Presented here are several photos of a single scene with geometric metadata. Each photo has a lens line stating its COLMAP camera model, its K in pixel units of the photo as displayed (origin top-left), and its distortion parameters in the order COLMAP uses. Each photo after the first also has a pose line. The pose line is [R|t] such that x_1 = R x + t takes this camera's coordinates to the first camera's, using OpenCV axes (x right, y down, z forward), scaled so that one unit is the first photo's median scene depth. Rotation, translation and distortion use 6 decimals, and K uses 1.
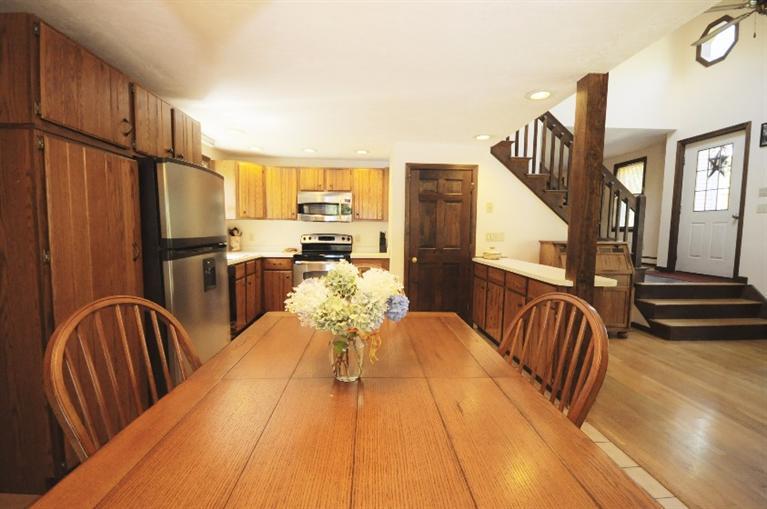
lens RADIAL K [[337.0, 0, 379.6], [0, 337.0, 258.0], [0, 0, 1]] dist [0.002909, -0.008518]
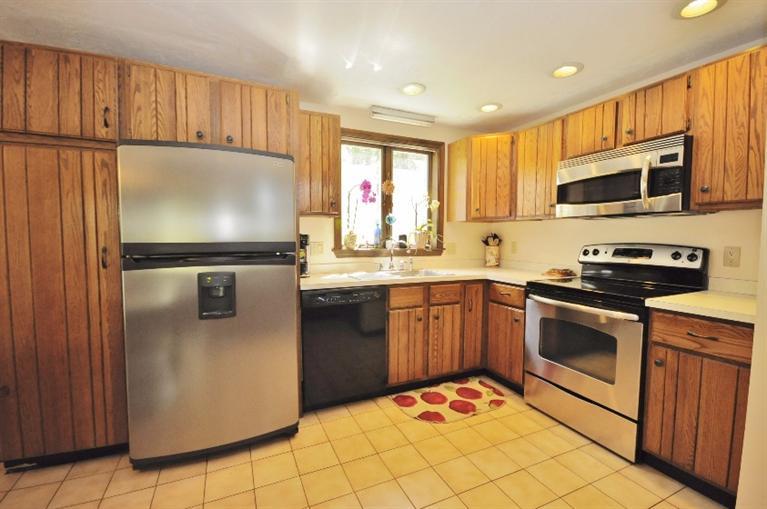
lens RADIAL K [[337.0, 0, 382.9], [0, 337.0, 259.6], [0, 0, 1]] dist [0.002909, -0.008518]
pose [[0.373846, 0.049578, -0.926165, 0.143603], [-0.076530, 0.996814, 0.022468, -0.035751], [0.924328, 0.062480, 0.376449, 0.541452]]
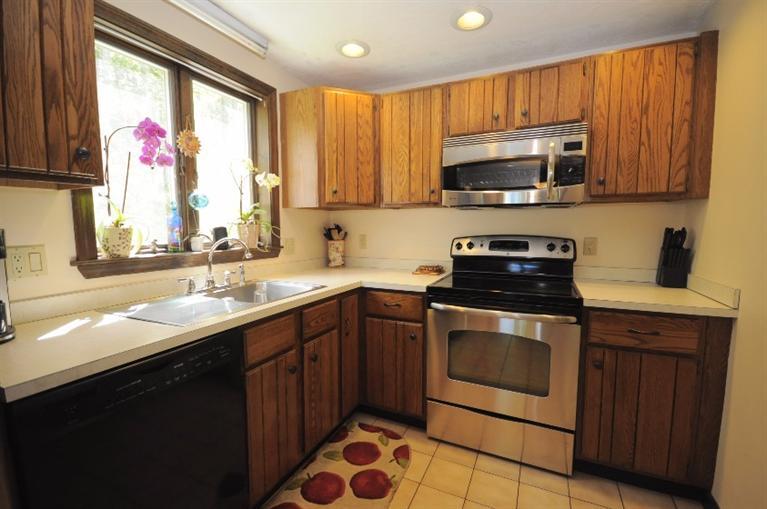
lens RADIAL K [[337.0, 0, 384.3], [0, 337.0, 258.2], [0, 0, 1]] dist [0.002909, -0.008518]
pose [[0.884724, 0.027064, -0.465328, -0.100691], [-0.024862, 0.999632, 0.010870, -0.044584], [0.465451, 0.001952, 0.885071, 0.561294]]
